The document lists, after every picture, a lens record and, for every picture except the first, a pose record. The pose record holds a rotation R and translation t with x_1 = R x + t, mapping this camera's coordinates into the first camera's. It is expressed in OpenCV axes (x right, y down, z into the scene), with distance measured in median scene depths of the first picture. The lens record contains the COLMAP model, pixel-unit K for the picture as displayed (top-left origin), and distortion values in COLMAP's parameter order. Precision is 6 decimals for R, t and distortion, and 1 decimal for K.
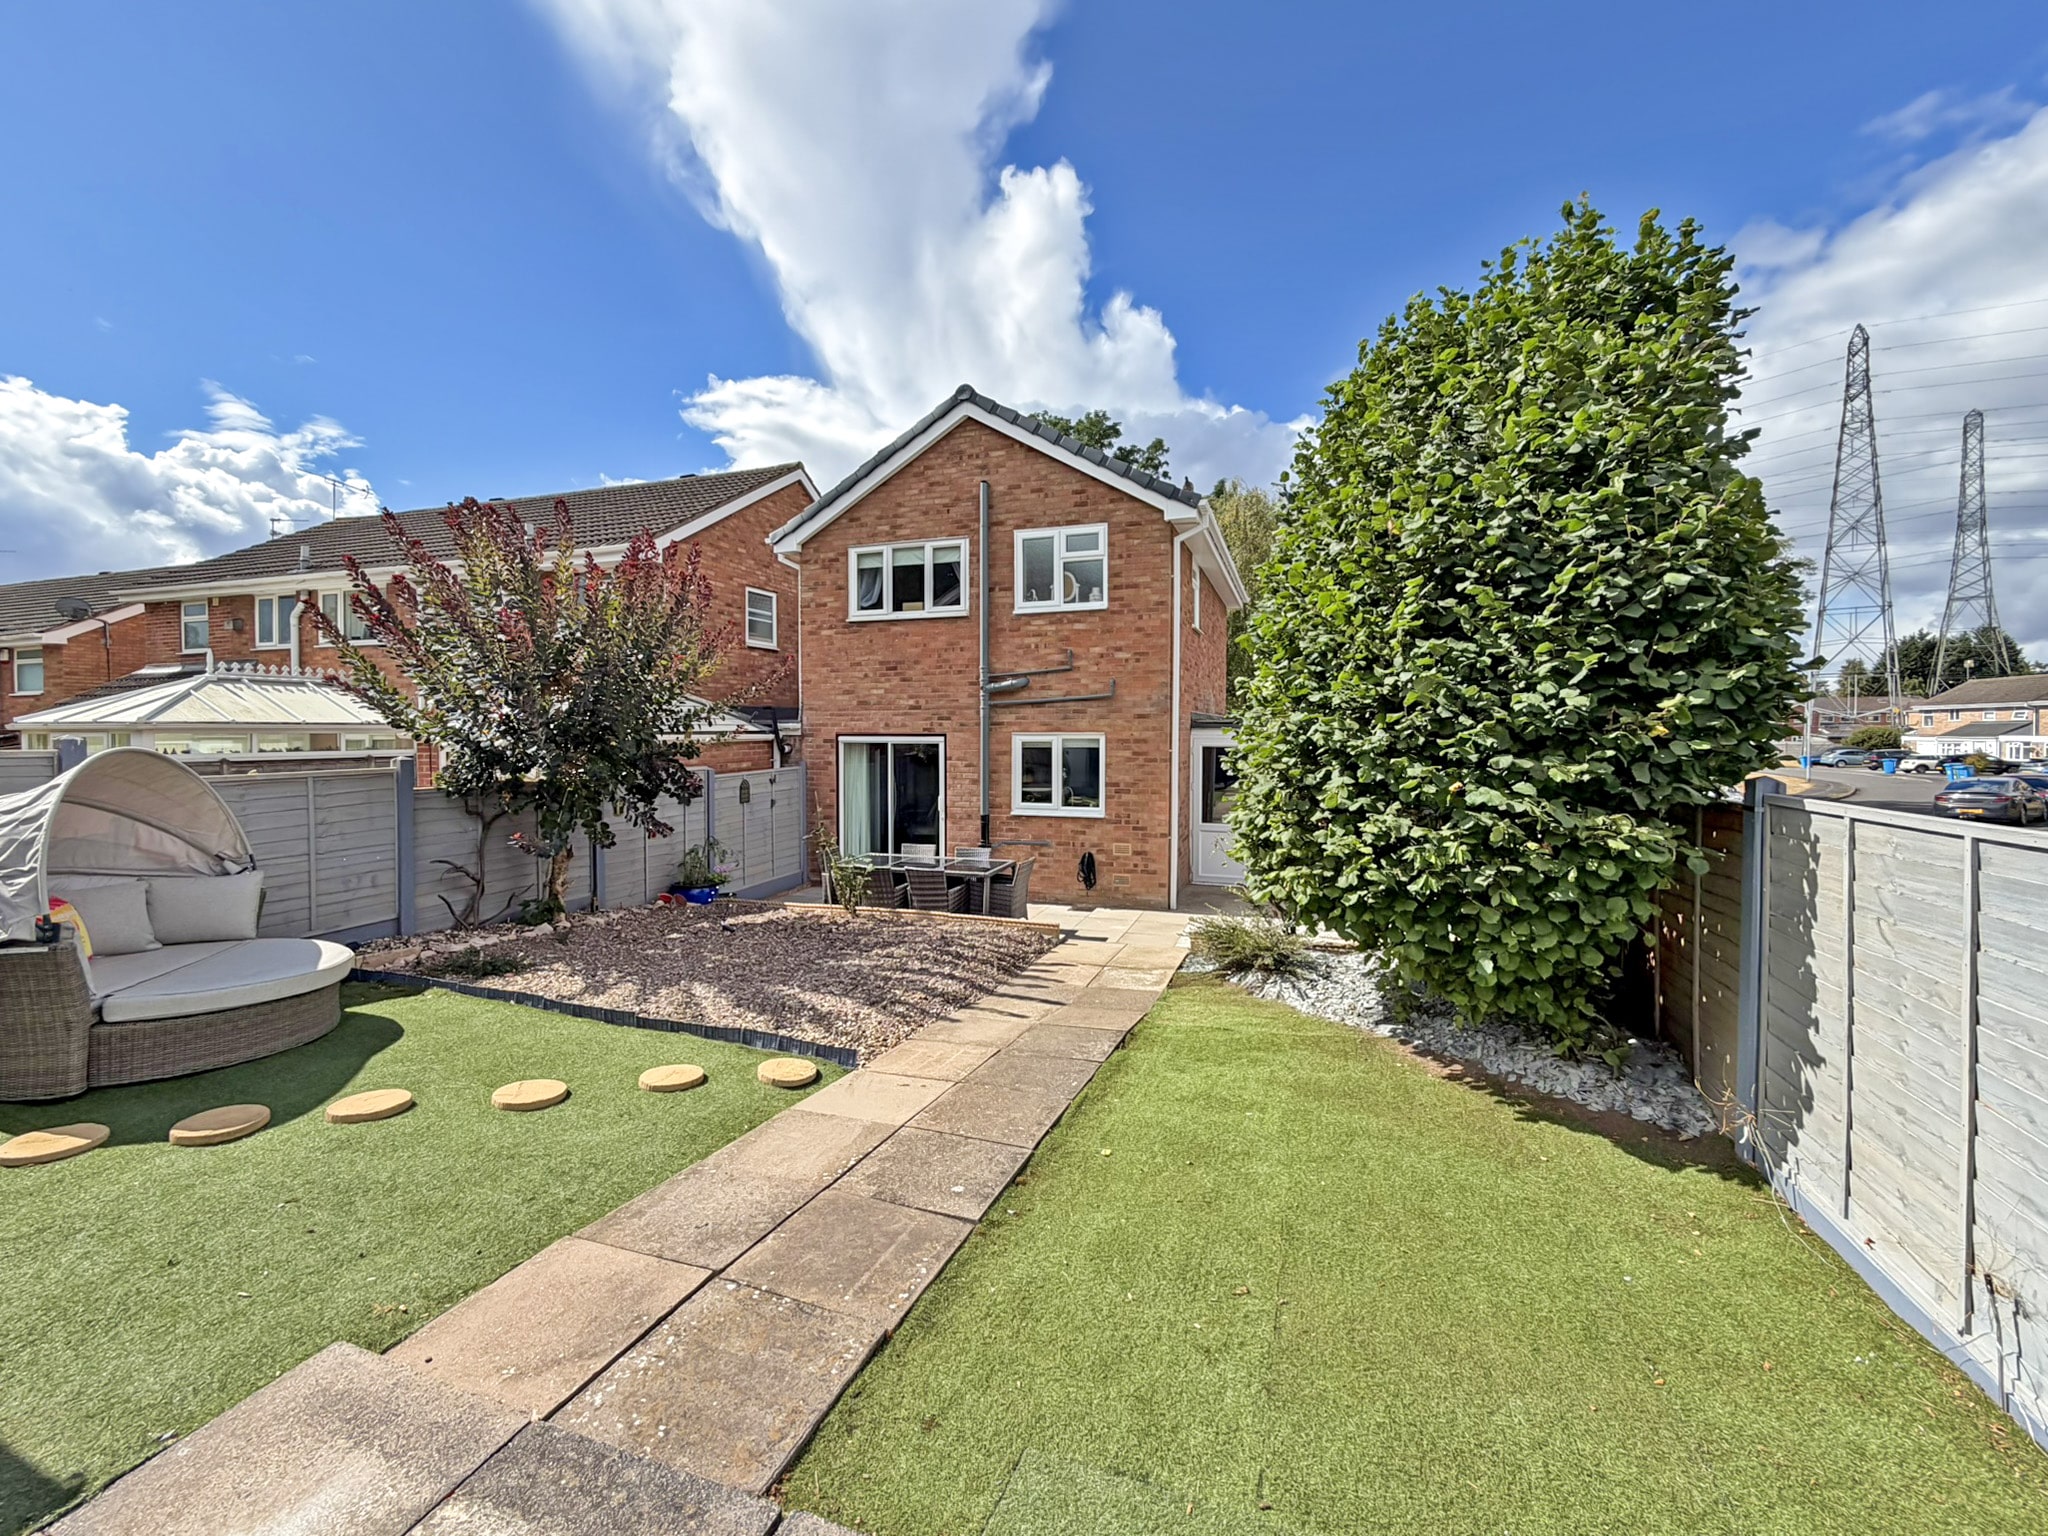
lens RADIAL K [[844.6, 0, 1029.6], [0, 844.6, 743.8], [0, 0, 1]] dist [-0.007193, -0.000157]
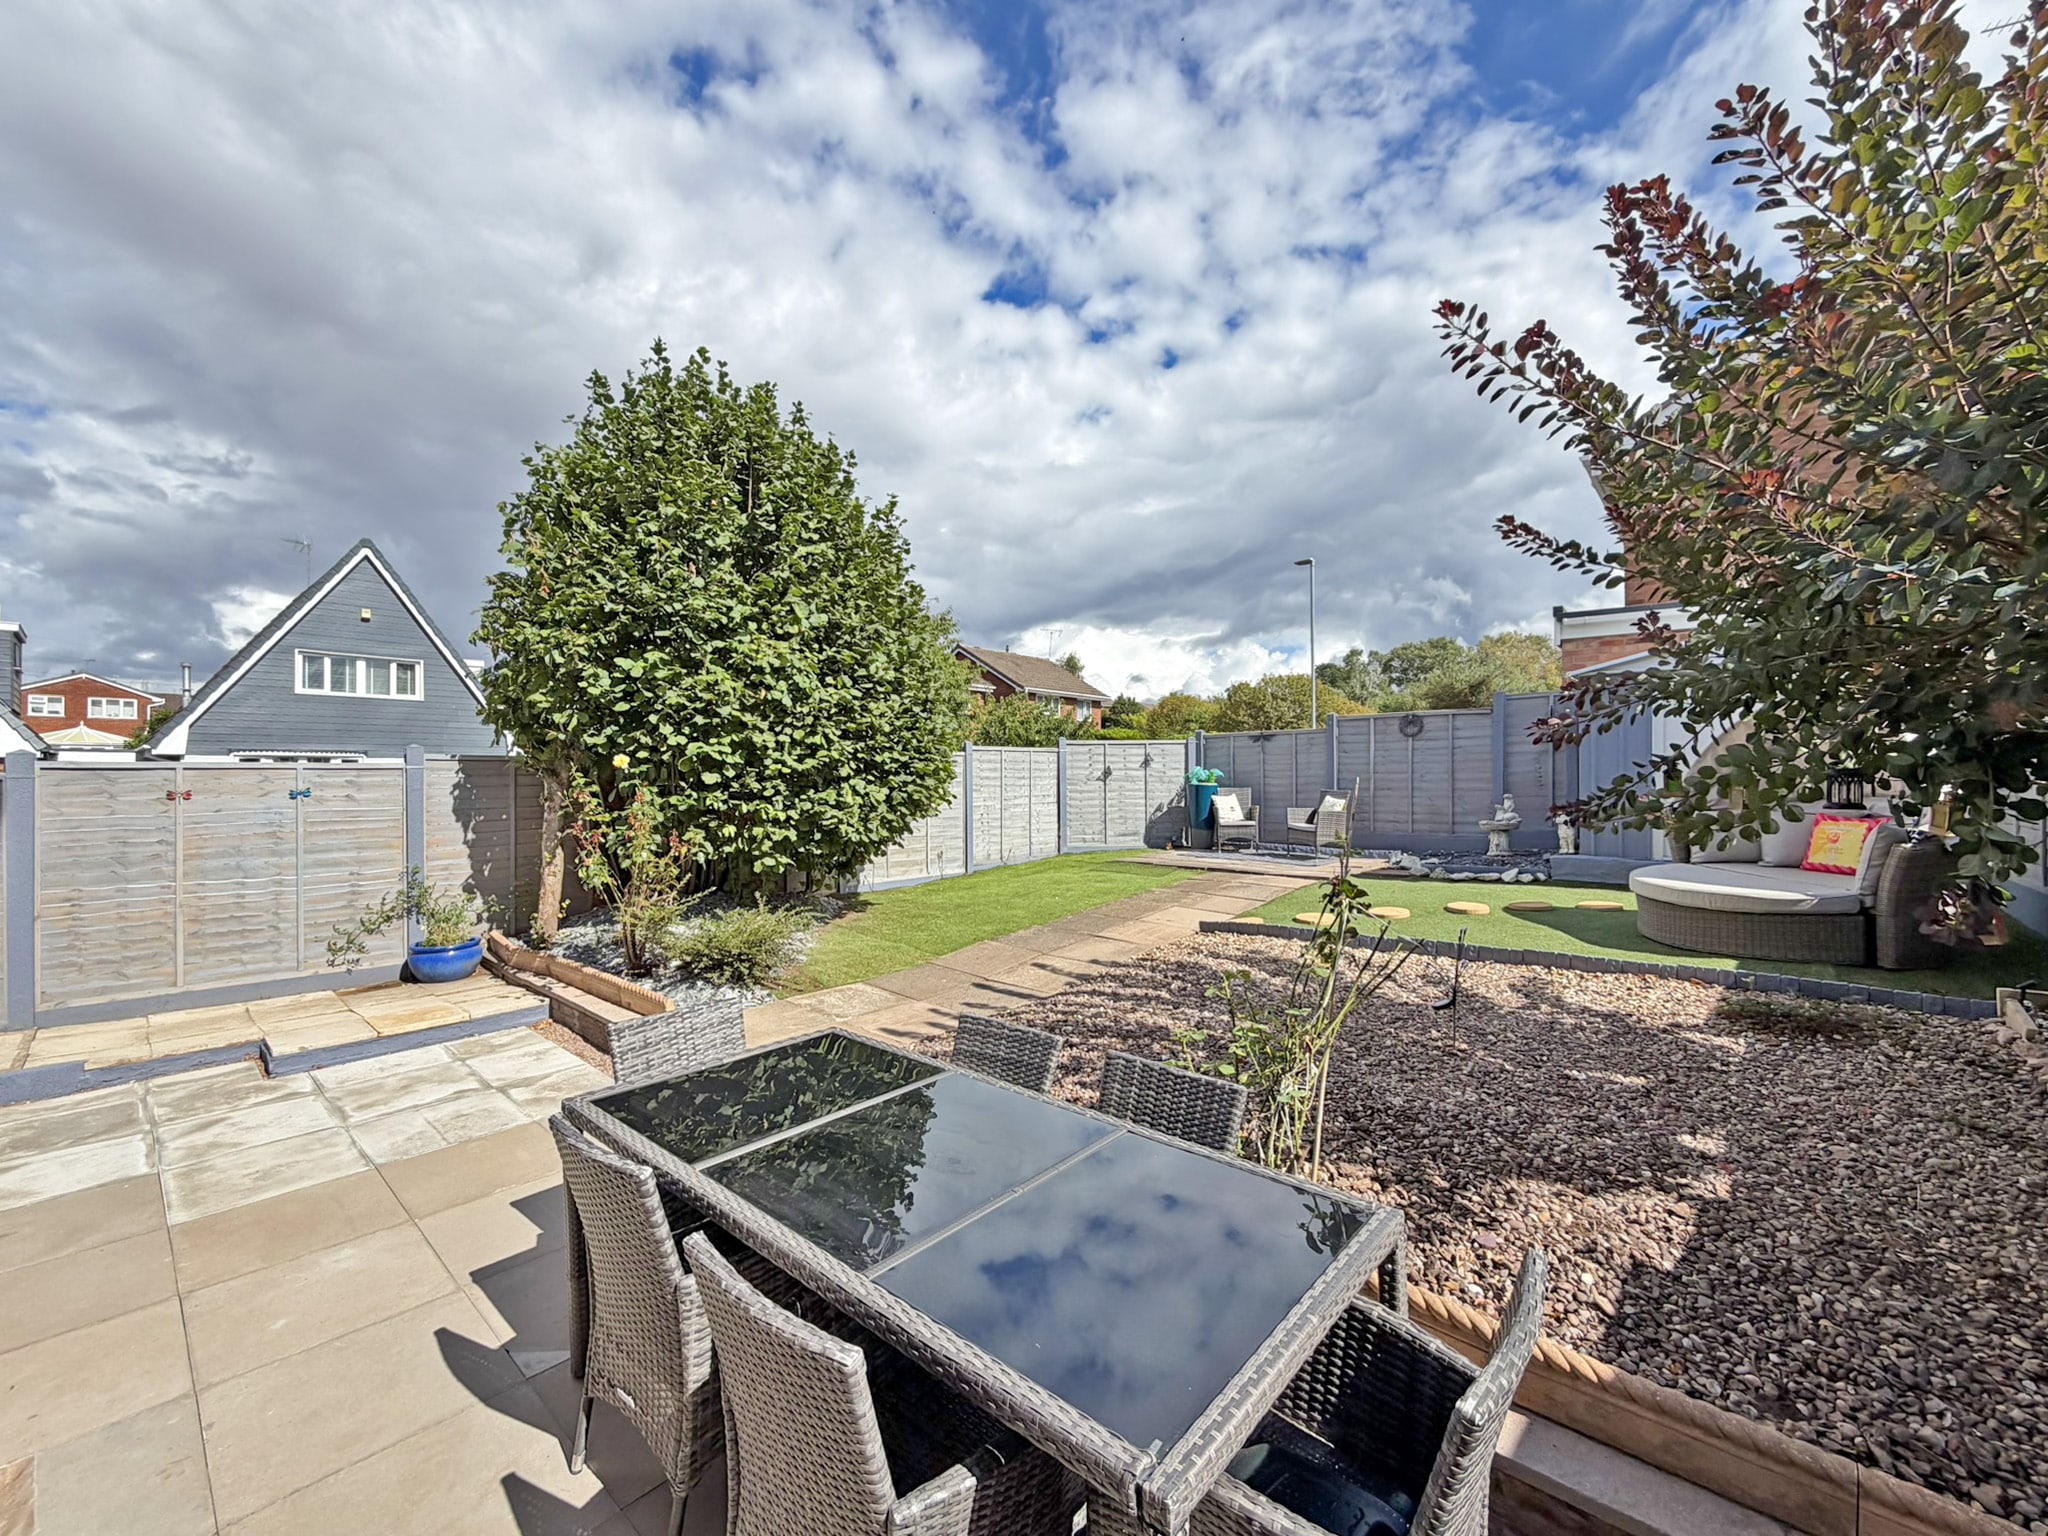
lens RADIAL K [[826.3, 0, 1037.7], [0, 826.3, 767.6], [0, 0, 1]] dist [0.000991, -0.000202]
pose [[-0.930045, 0.014126, 0.367173, -0.202468], [0.015452, 0.999880, 0.000671, 0.043377], [-0.367120, 0.006297, -0.930152, 1.038365]]
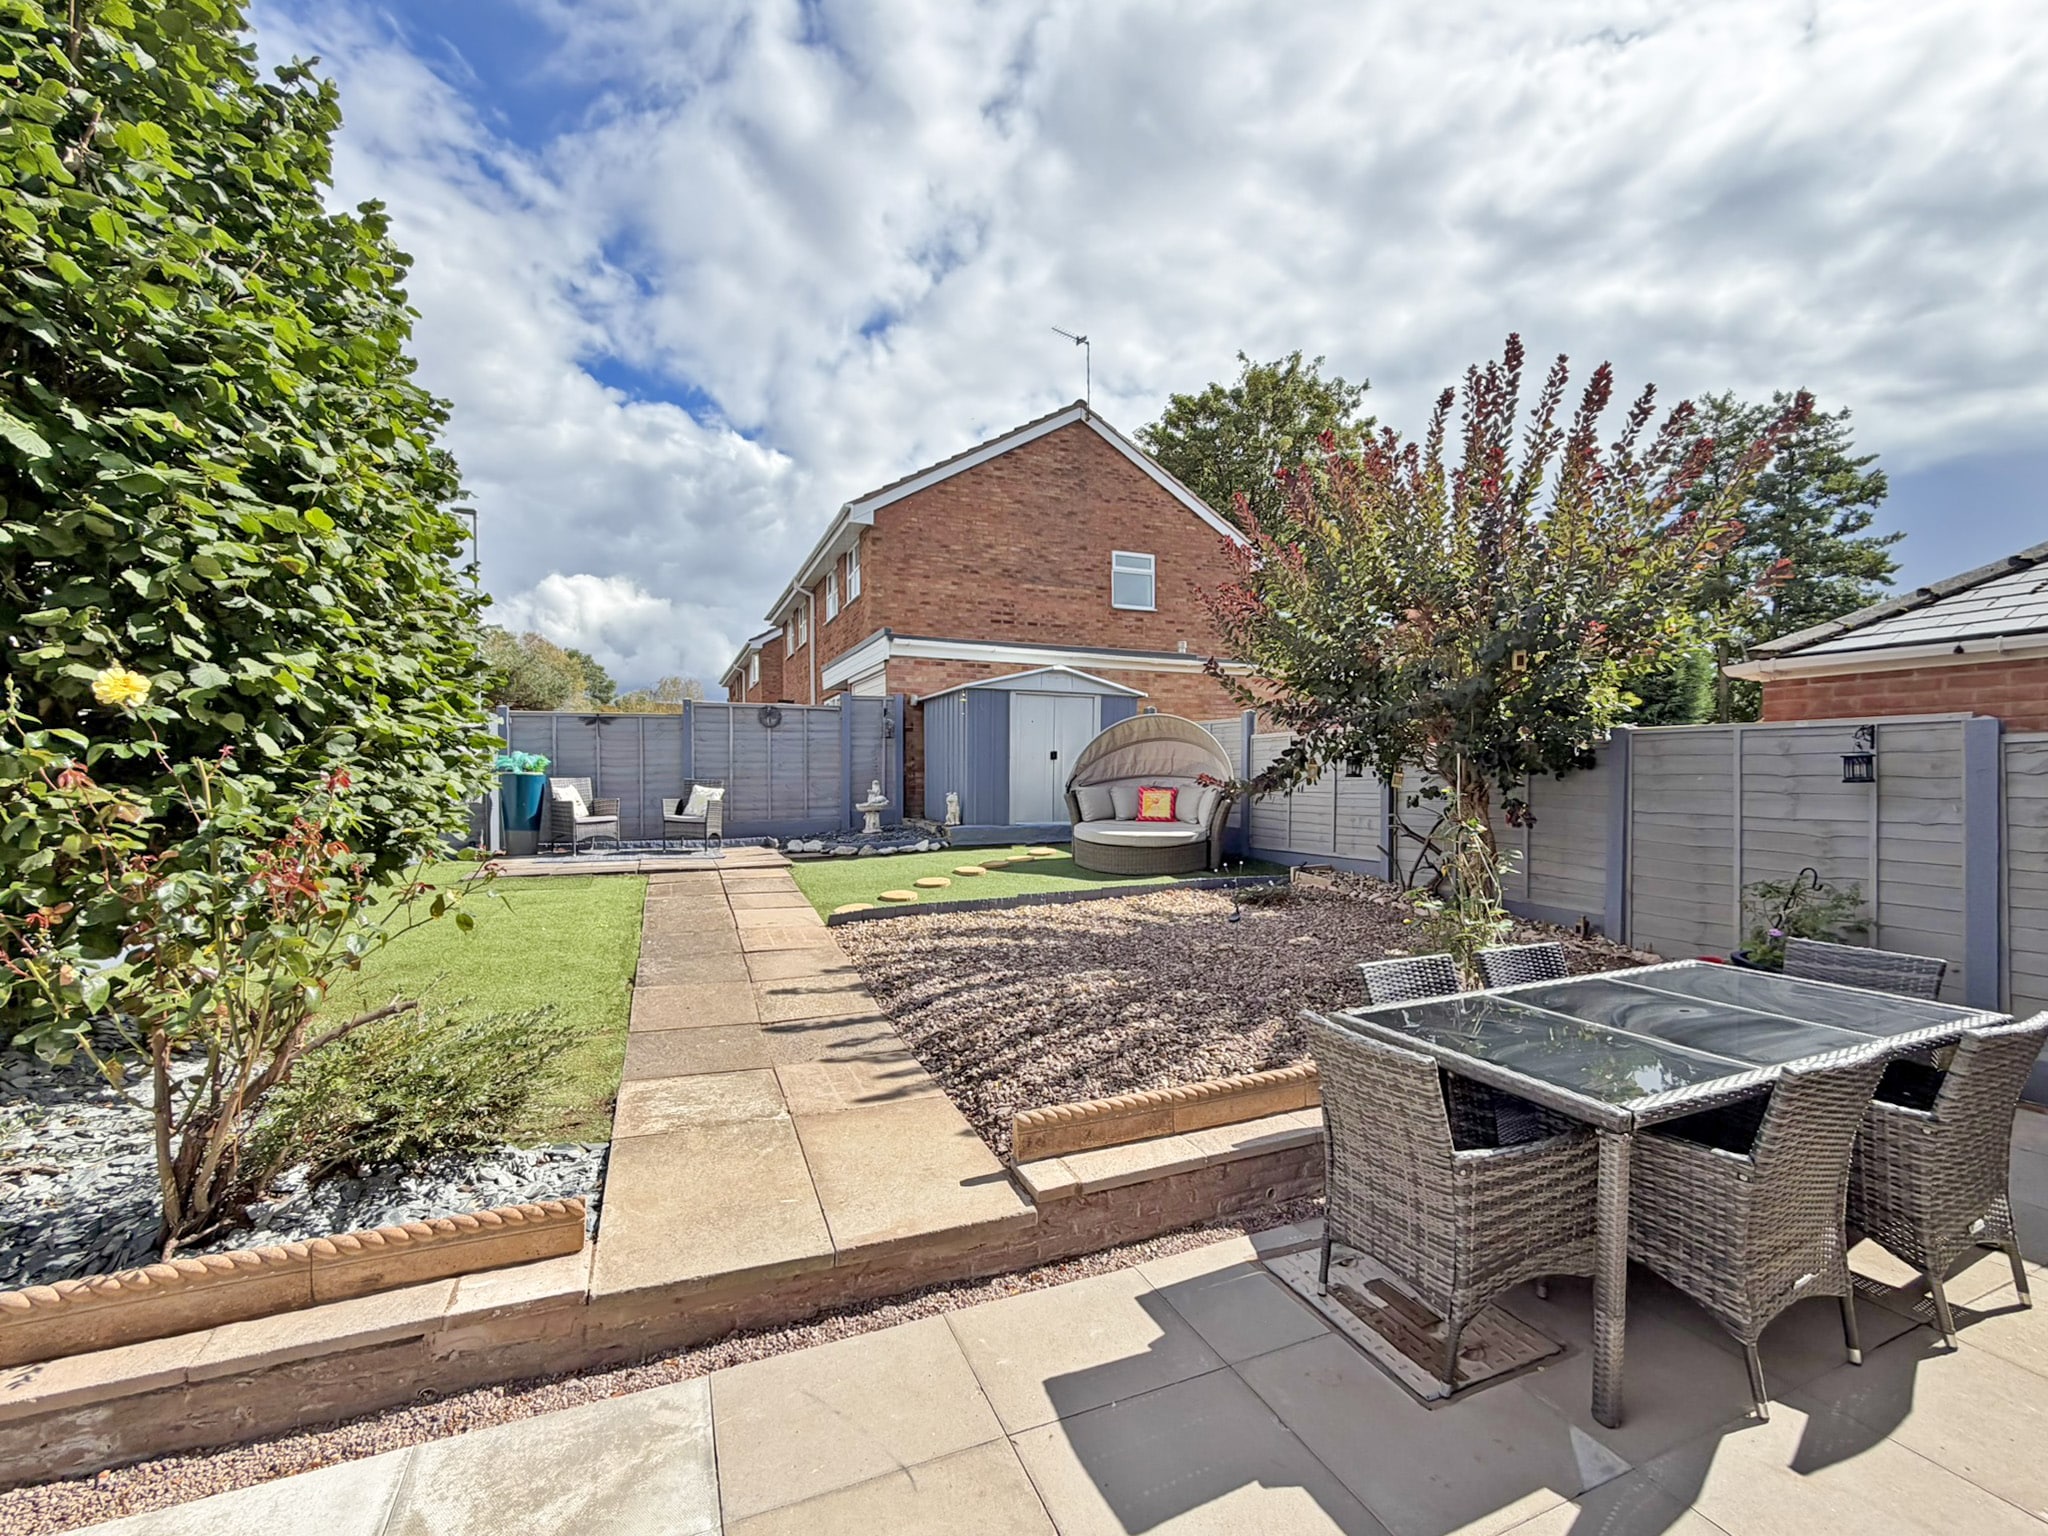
lens RADIAL K [[834.4, 0, 999.0], [0, 834.4, 768.7], [0, 0, 1]] dist [0.000021, -0.000077]
pose [[-0.749618, 0.003335, -0.661863, 0.197889], [-0.005195, 0.999927, 0.010922, 0.052215], [0.661851, 0.011626, -0.749546, 0.934562]]
